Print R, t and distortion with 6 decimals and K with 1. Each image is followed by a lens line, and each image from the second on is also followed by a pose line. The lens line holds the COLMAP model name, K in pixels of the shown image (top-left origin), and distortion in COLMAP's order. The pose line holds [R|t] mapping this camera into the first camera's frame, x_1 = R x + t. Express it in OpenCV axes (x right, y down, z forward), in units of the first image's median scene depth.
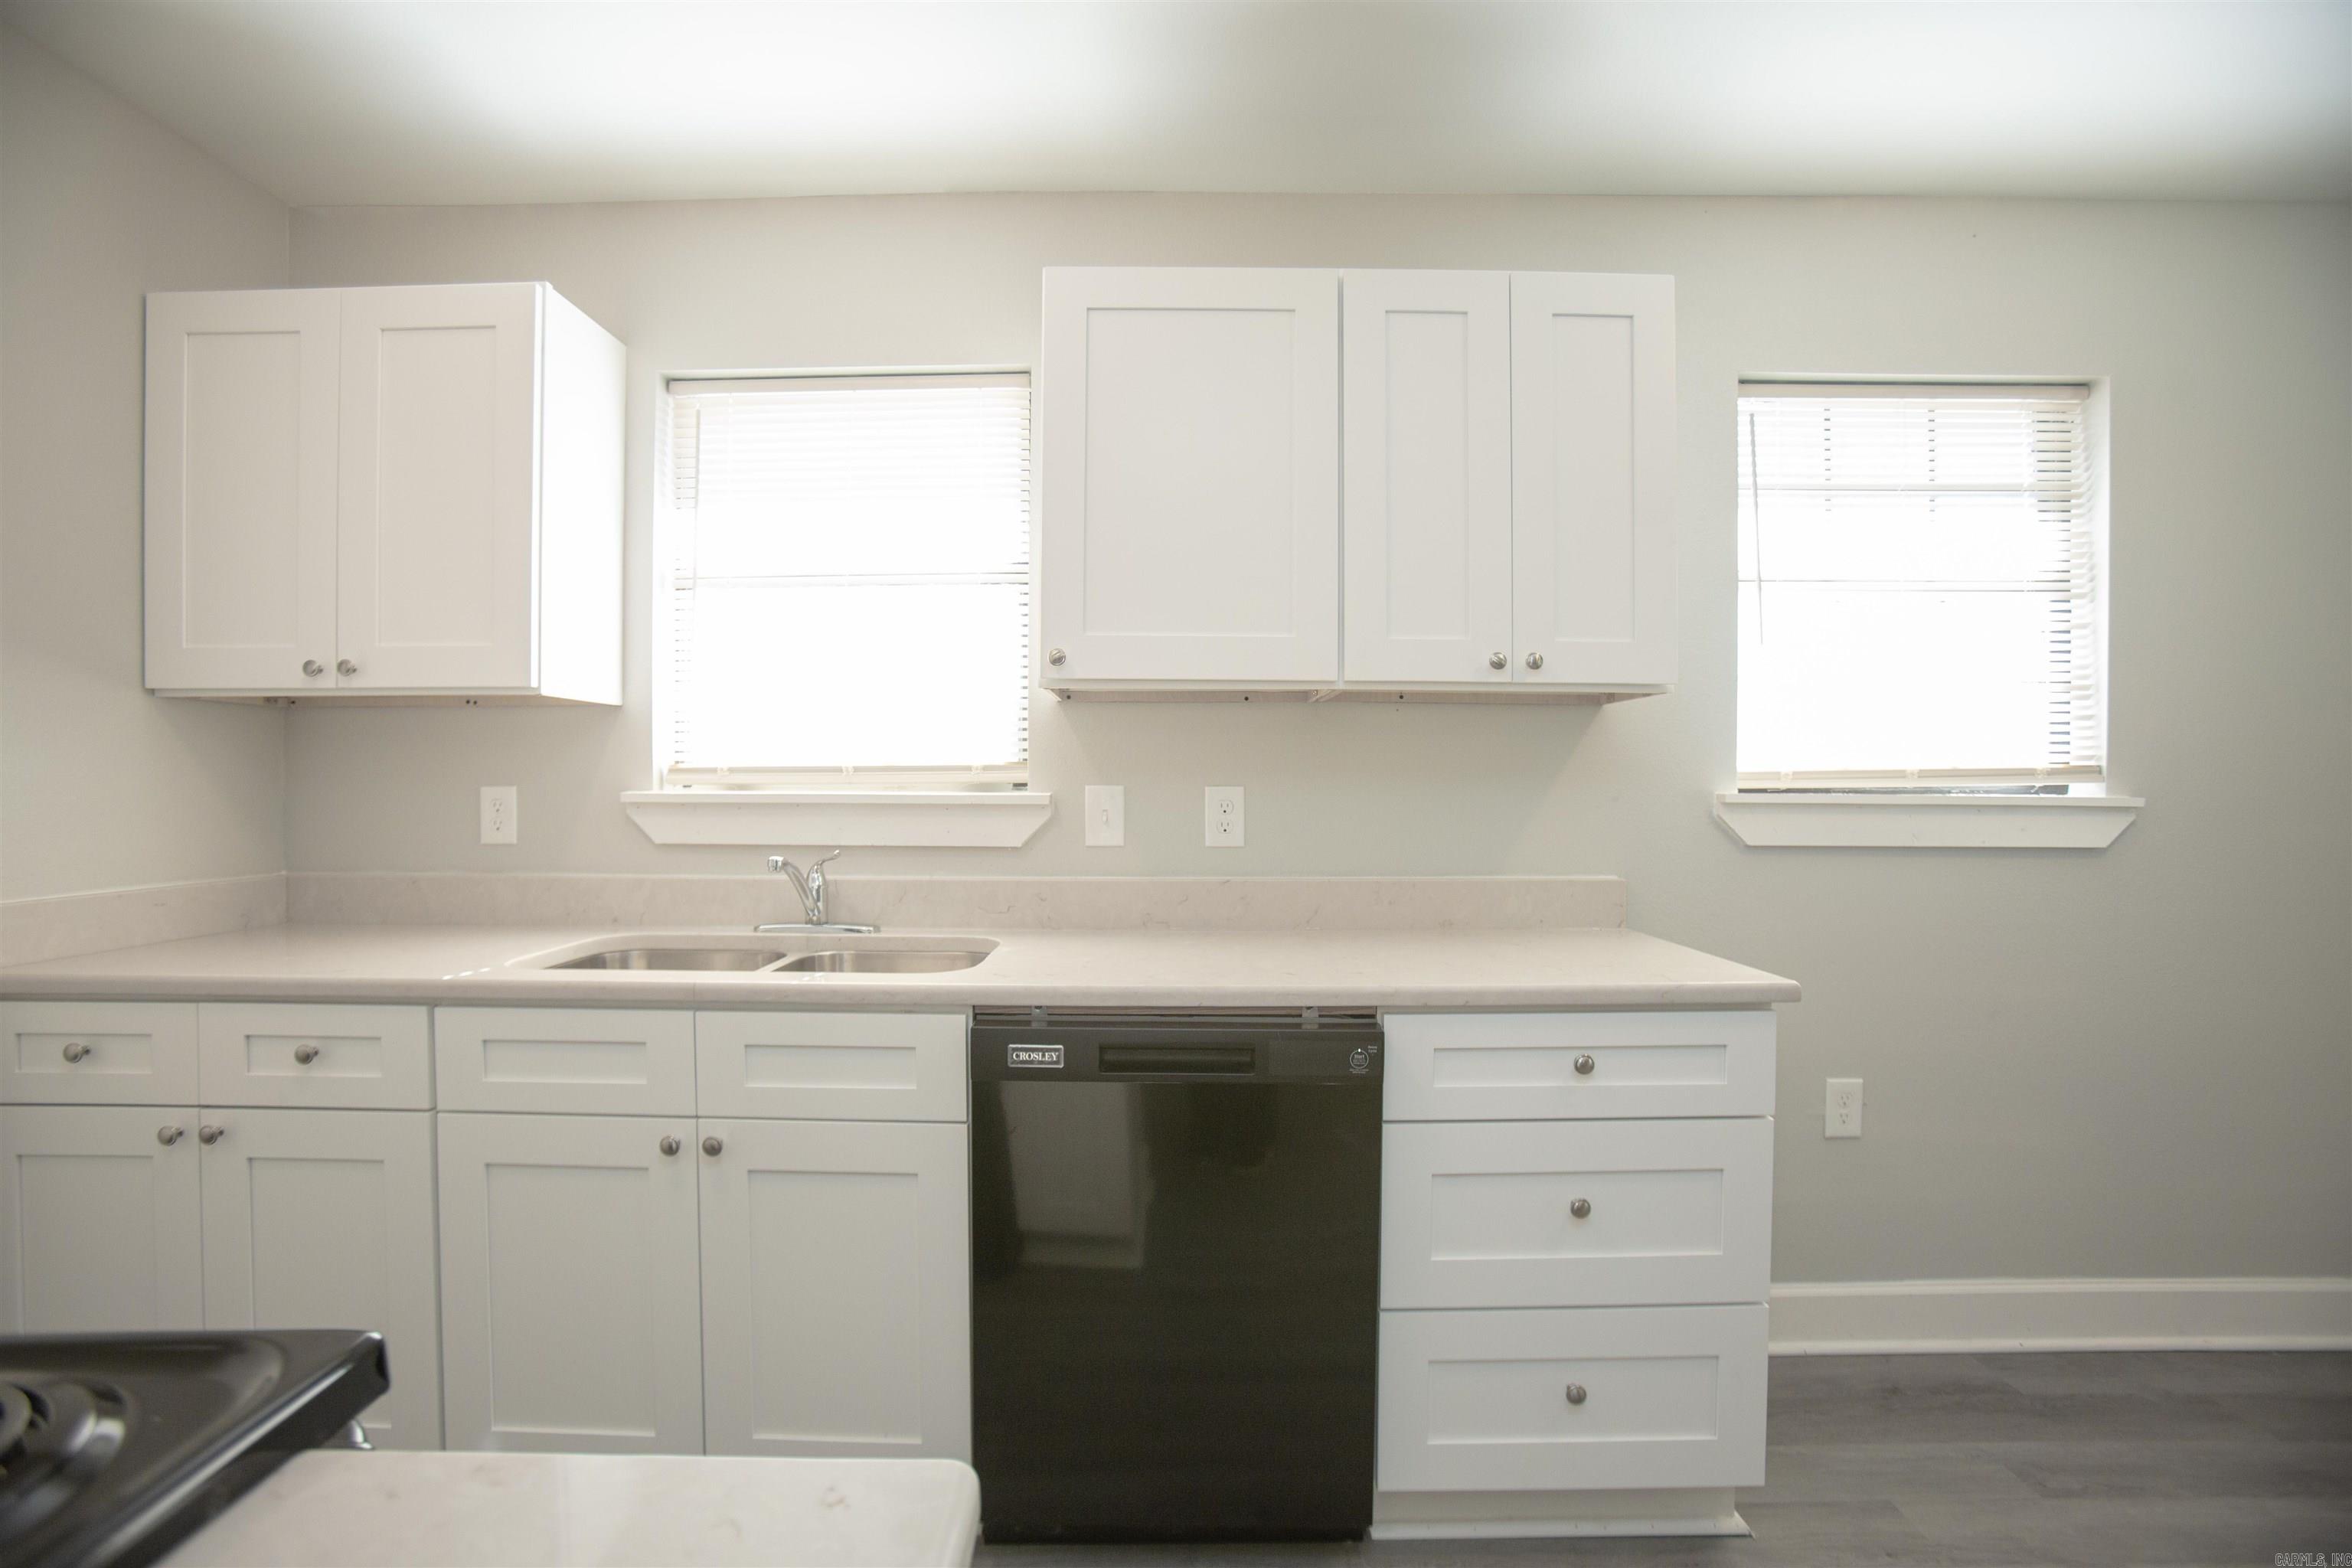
lens RADIAL K [[1084.3, 0, 1157.1], [0, 1084.3, 789.4], [0, 0, 1]] dist [-0.061858, 0.022288]
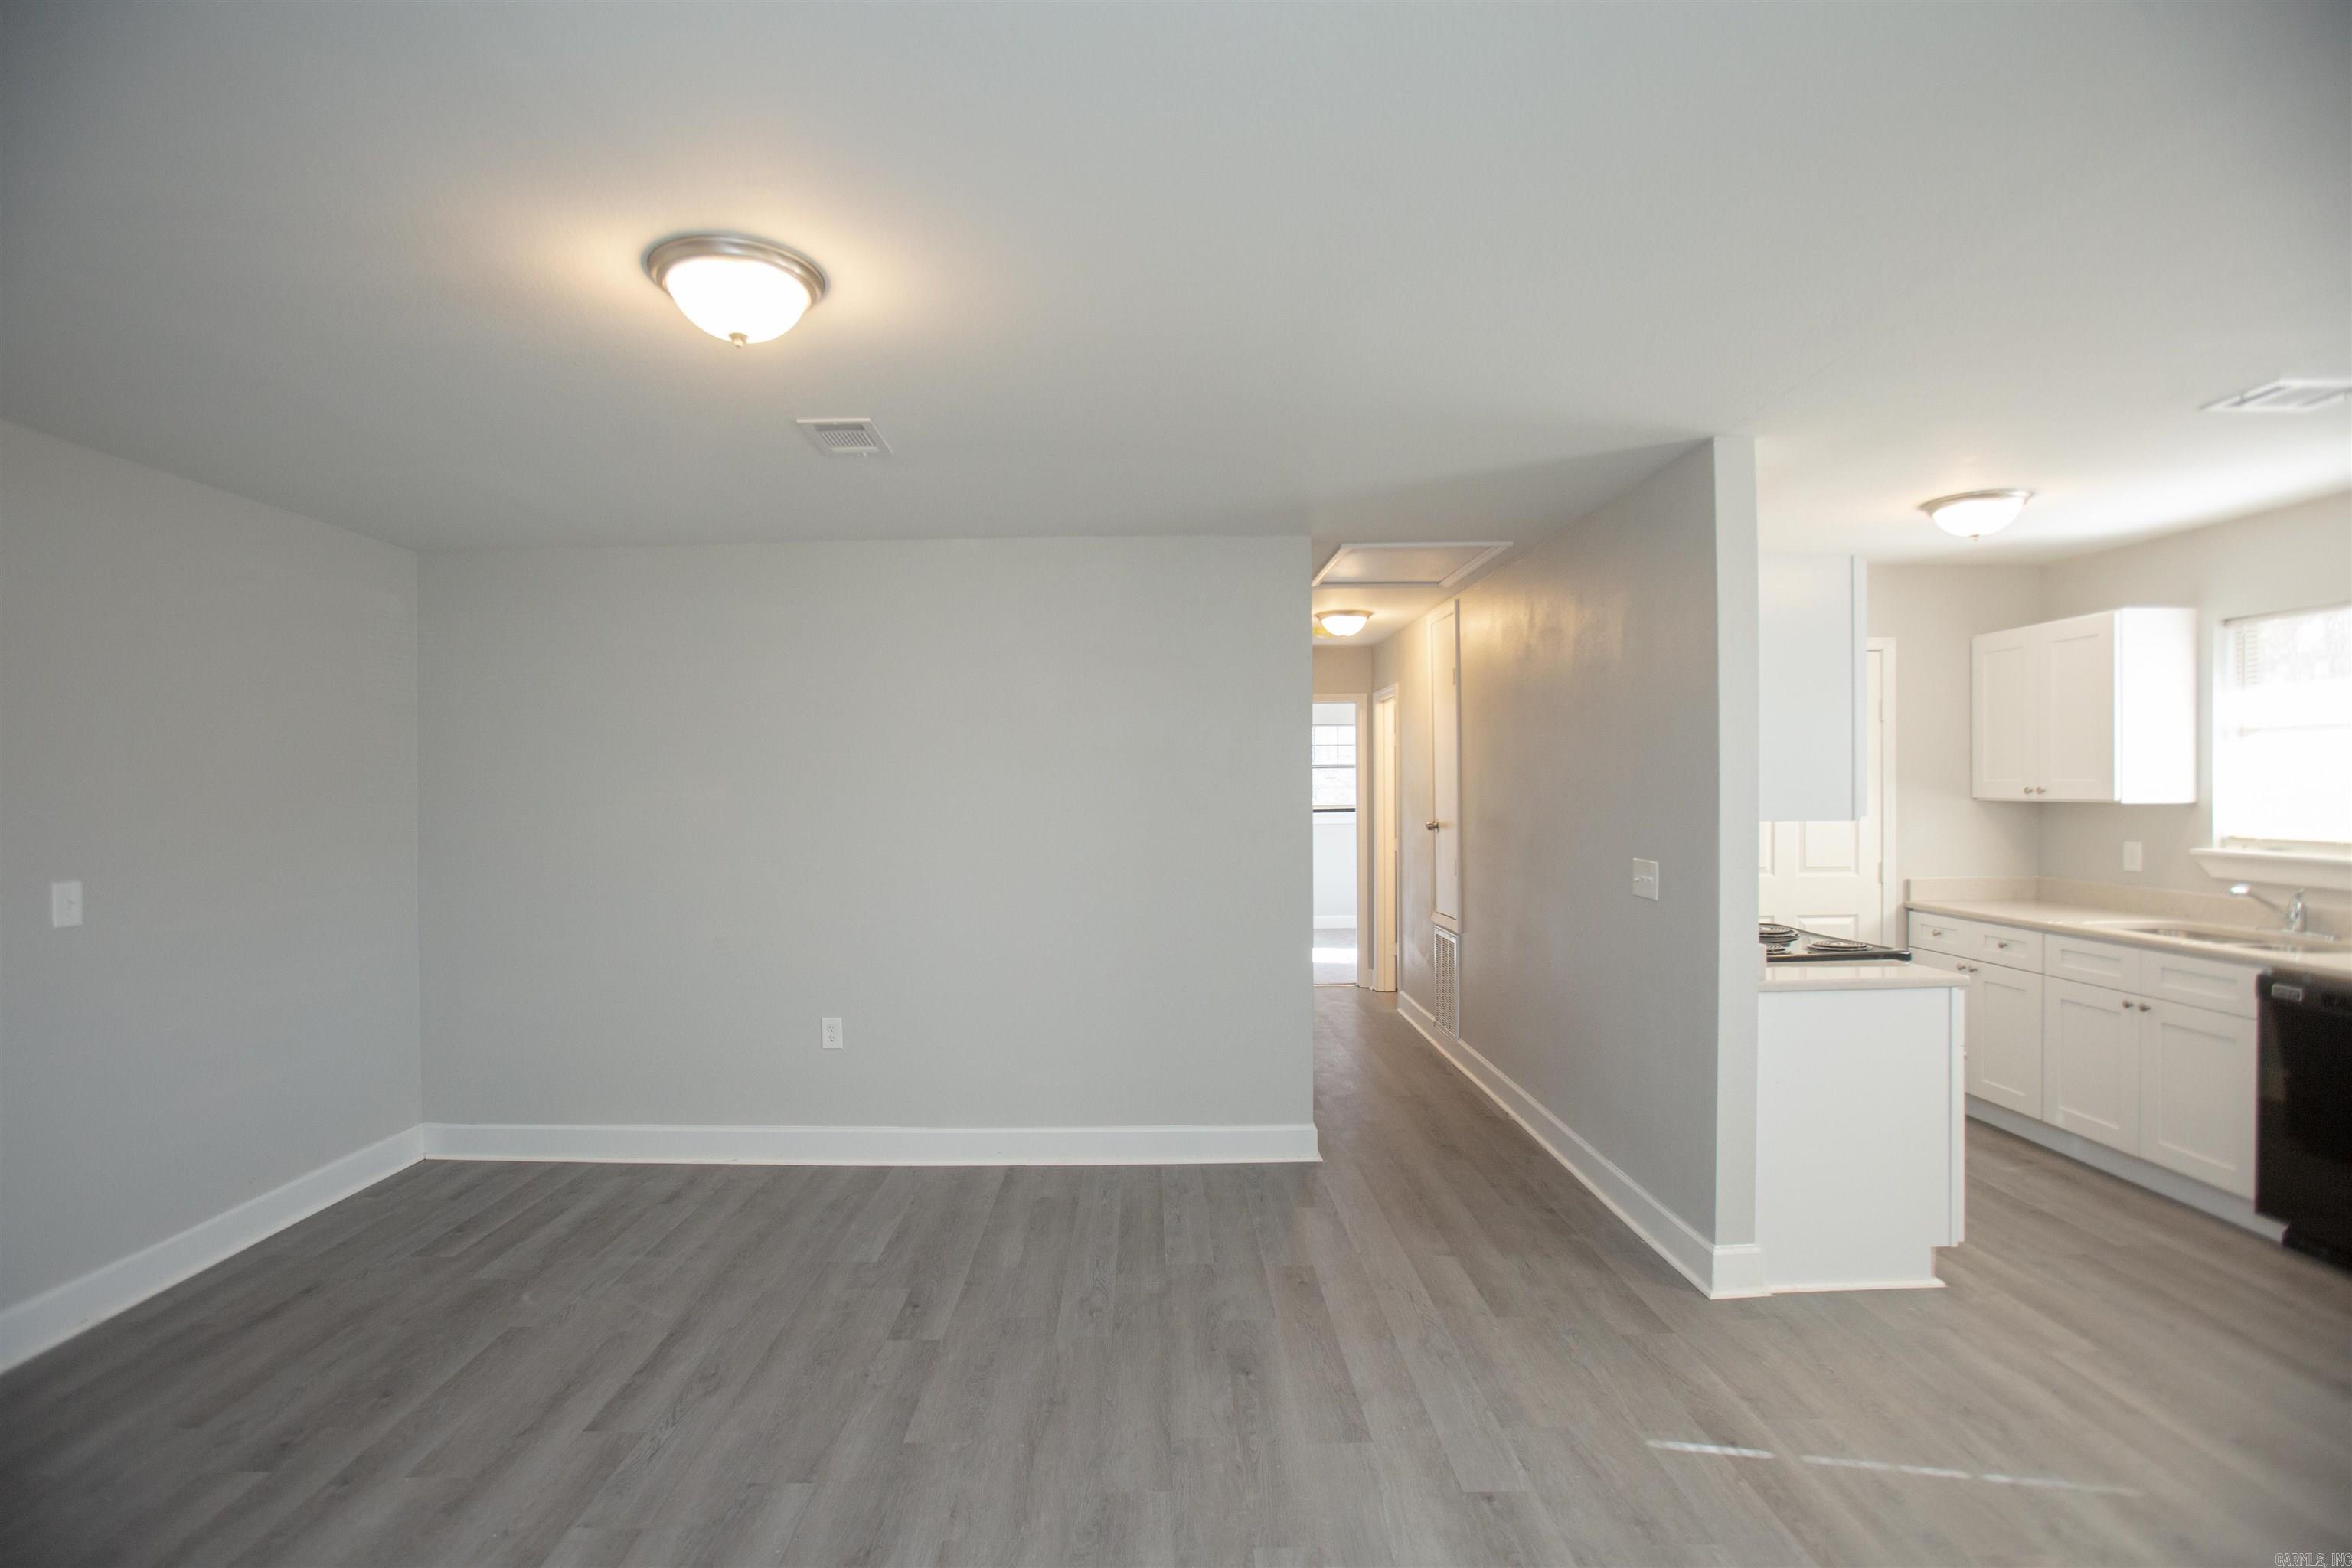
lens RADIAL K [[1084.3, 0, 1149.5], [0, 1084.3, 801.6], [0, 0, 1]] dist [-0.061858, 0.022288]
pose [[0.019302, 0.015052, -0.999700, 1.307752], [0.001772, 0.999885, 0.015089, -0.111848], [0.999812, -0.002063, 0.019273, -0.880087]]
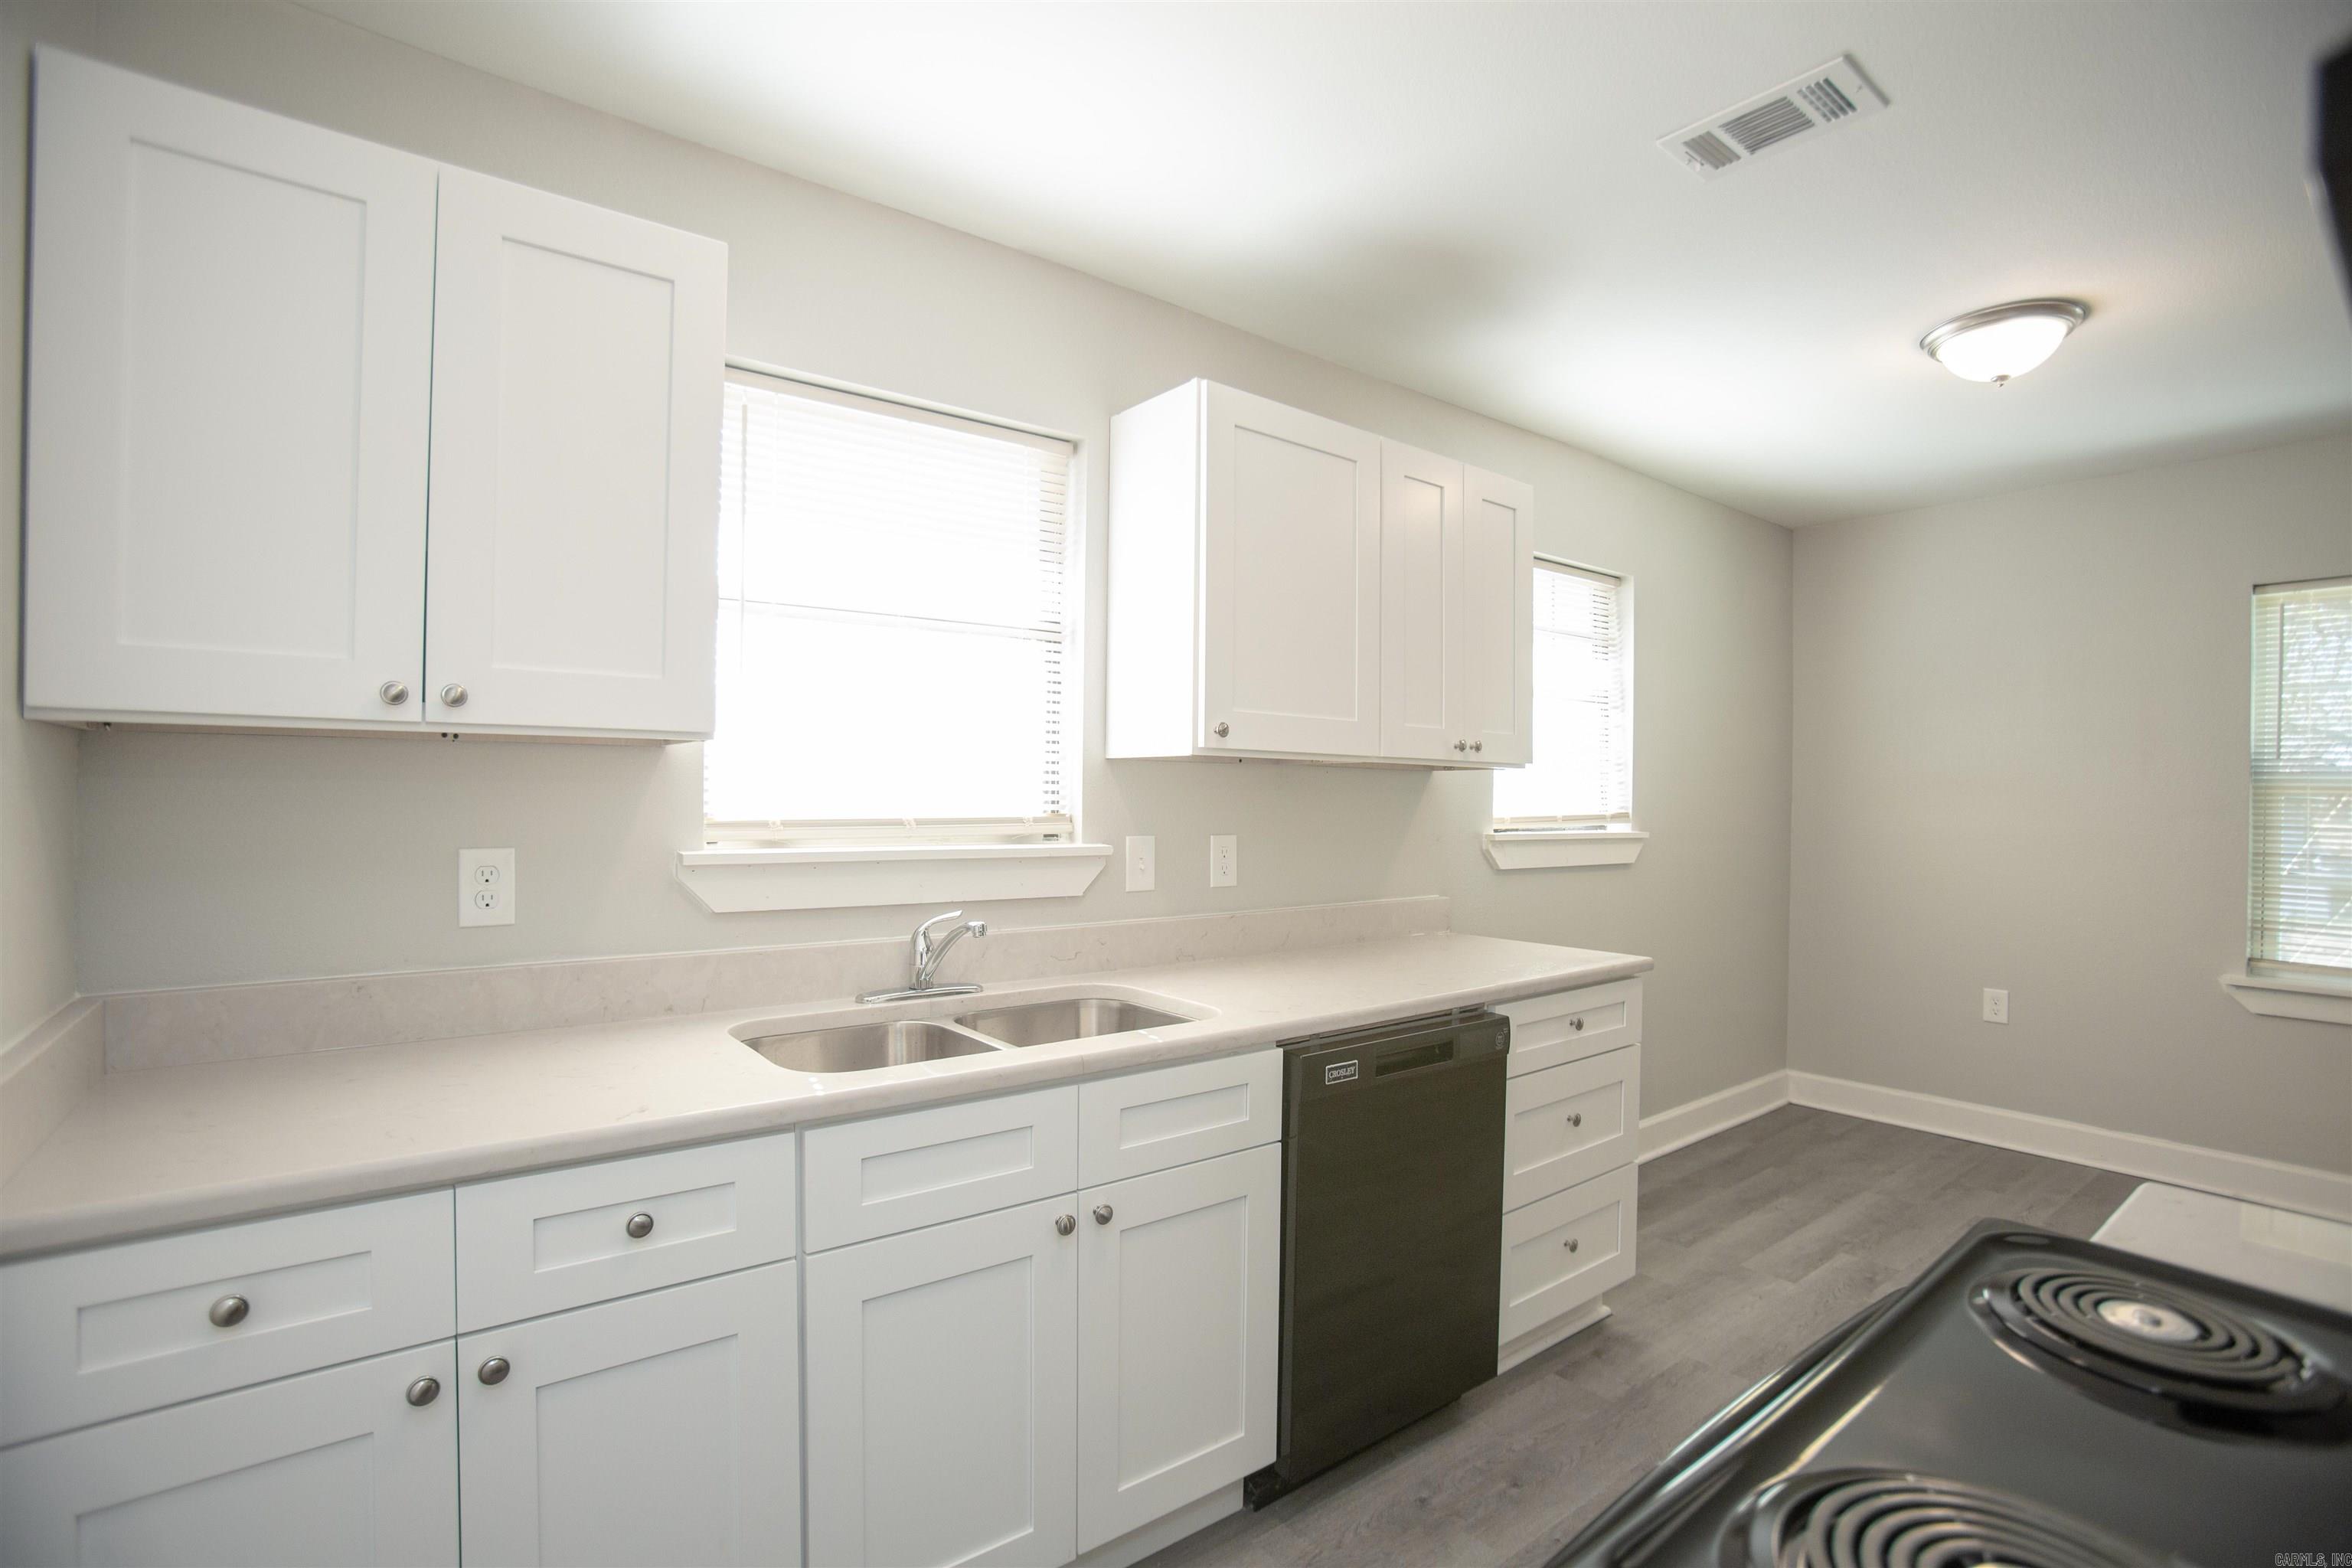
lens RADIAL K [[1084.3, 0, 1163.9], [0, 1084.3, 798.5], [0, 0, 1]] dist [-0.061858, 0.022288]
pose [[0.791471, 0.004481, 0.611190, -0.714372], [-0.005486, 0.999985, -0.000226, -0.042041], [-0.611182, -0.003174, 0.791484, 0.116187]]
